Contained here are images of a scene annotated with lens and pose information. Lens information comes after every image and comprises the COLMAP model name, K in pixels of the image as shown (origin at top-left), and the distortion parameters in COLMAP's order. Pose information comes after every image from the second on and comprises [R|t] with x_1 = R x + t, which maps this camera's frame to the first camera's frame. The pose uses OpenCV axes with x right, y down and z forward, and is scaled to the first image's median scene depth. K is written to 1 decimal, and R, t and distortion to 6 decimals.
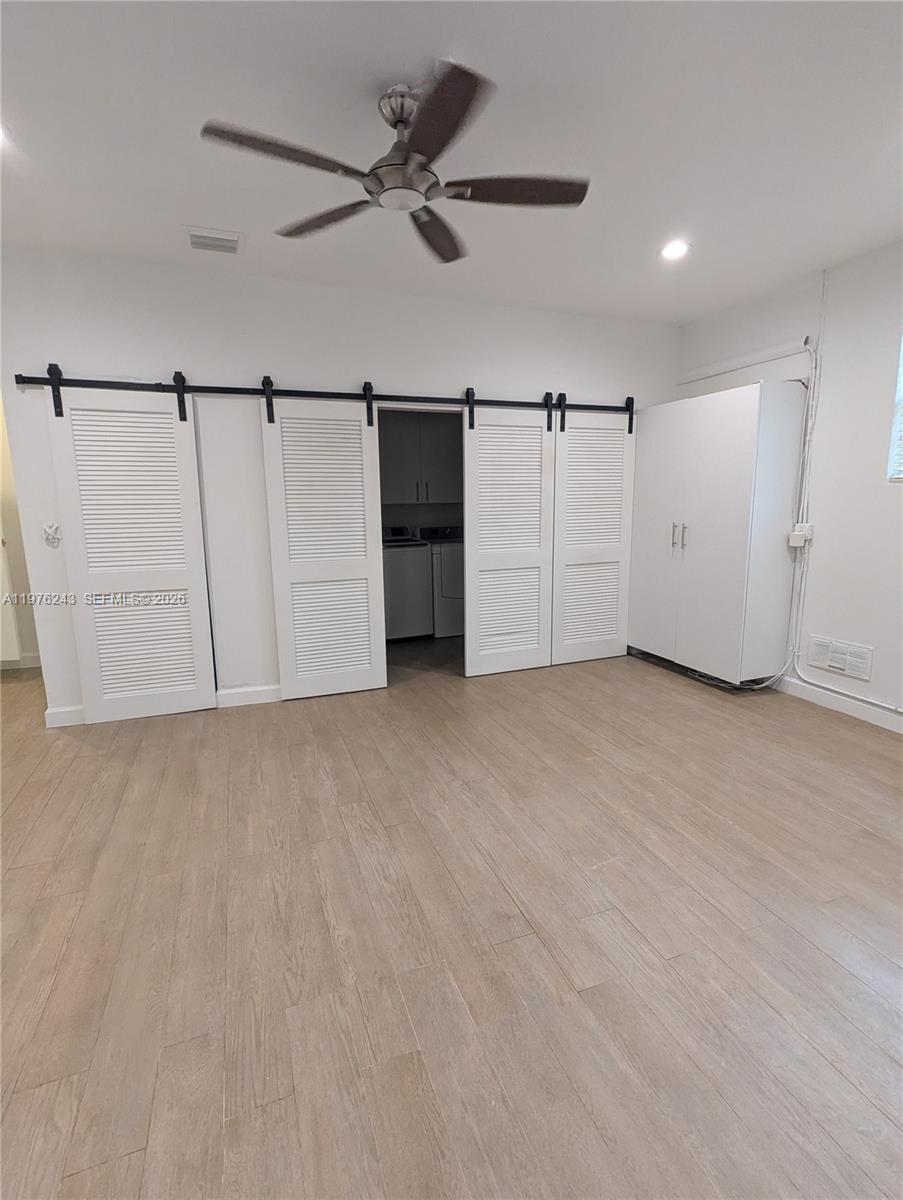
lens RADIAL K [[570.8, 0, 451.5], [0, 570.8, 600.0], [0, 0, 1]] dist [-0.001894, 0.000294]
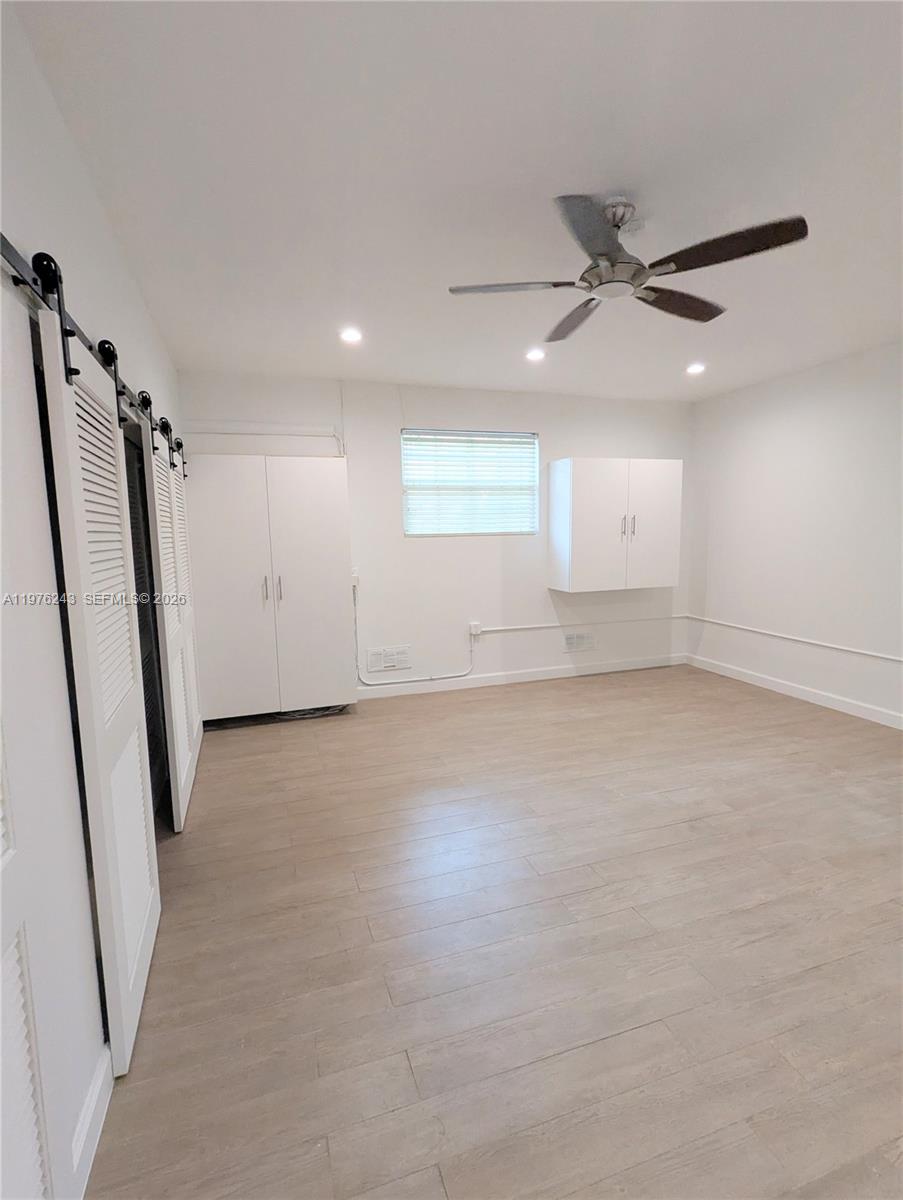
lens RADIAL K [[570.8, 0, 451.5], [0, 570.8, 600.0], [0, 0, 1]] dist [-0.001894, 0.000294]
pose [[0.030885, -0.108281, 0.993640, -0.811852], [0.194791, 0.975706, 0.100272, -0.176580], [-0.980358, 0.190455, 0.051227, 0.872107]]
